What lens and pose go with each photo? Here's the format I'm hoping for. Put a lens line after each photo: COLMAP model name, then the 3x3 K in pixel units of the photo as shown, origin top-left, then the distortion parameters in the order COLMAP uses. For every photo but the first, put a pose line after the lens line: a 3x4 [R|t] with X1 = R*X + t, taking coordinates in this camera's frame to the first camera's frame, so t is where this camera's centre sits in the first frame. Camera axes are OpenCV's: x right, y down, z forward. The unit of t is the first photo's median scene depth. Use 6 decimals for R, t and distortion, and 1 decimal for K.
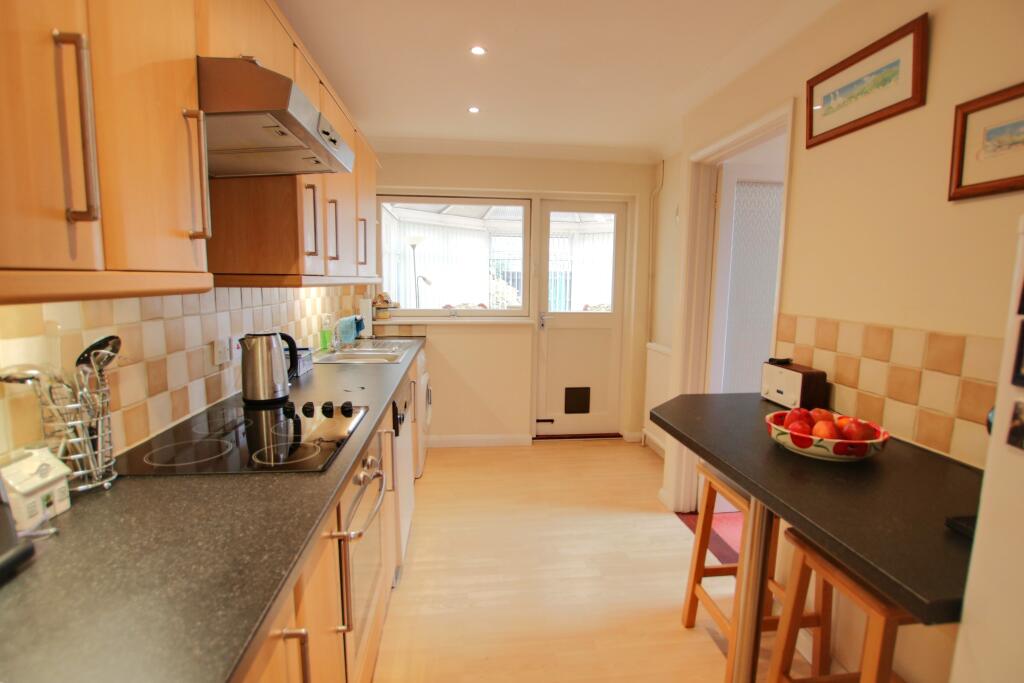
lens RADIAL K [[487.7, 0, 545.6], [0, 487.7, 342.8], [0, 0, 1]] dist [-0.026919, 0.000915]
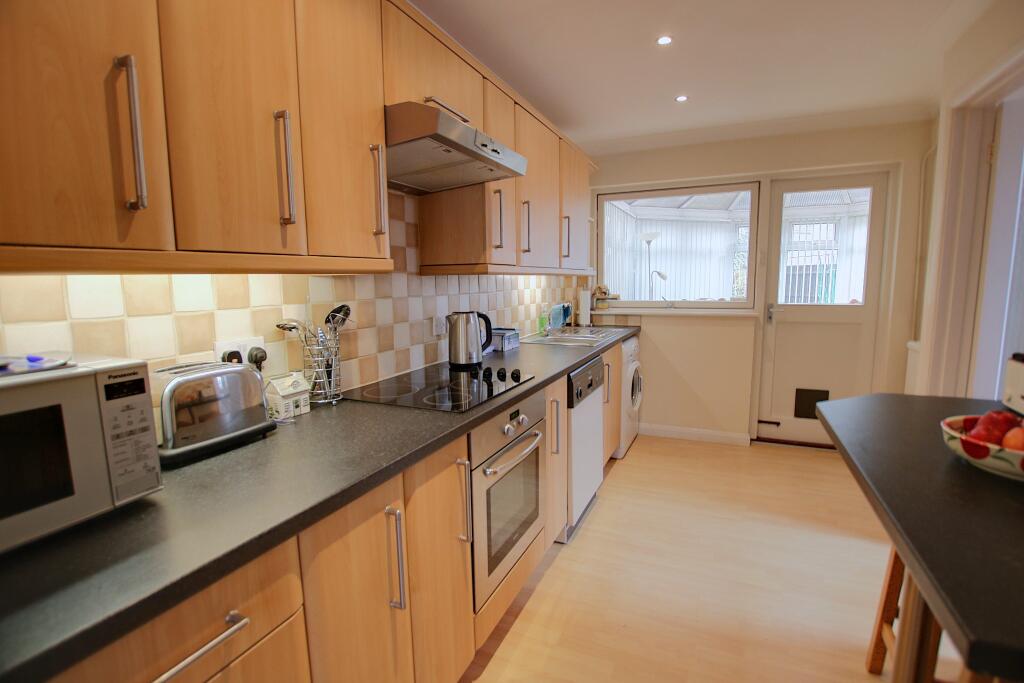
lens RADIAL K [[487.7, 0, 545.6], [0, 487.7, 342.8], [0, 0, 1]] dist [-0.026919, 0.000915]
pose [[0.862949, 0.036481, -0.503972, 0.237797], [-0.035370, 0.999305, 0.011773, 0.037713], [0.504051, 0.007666, 0.863640, 0.003794]]
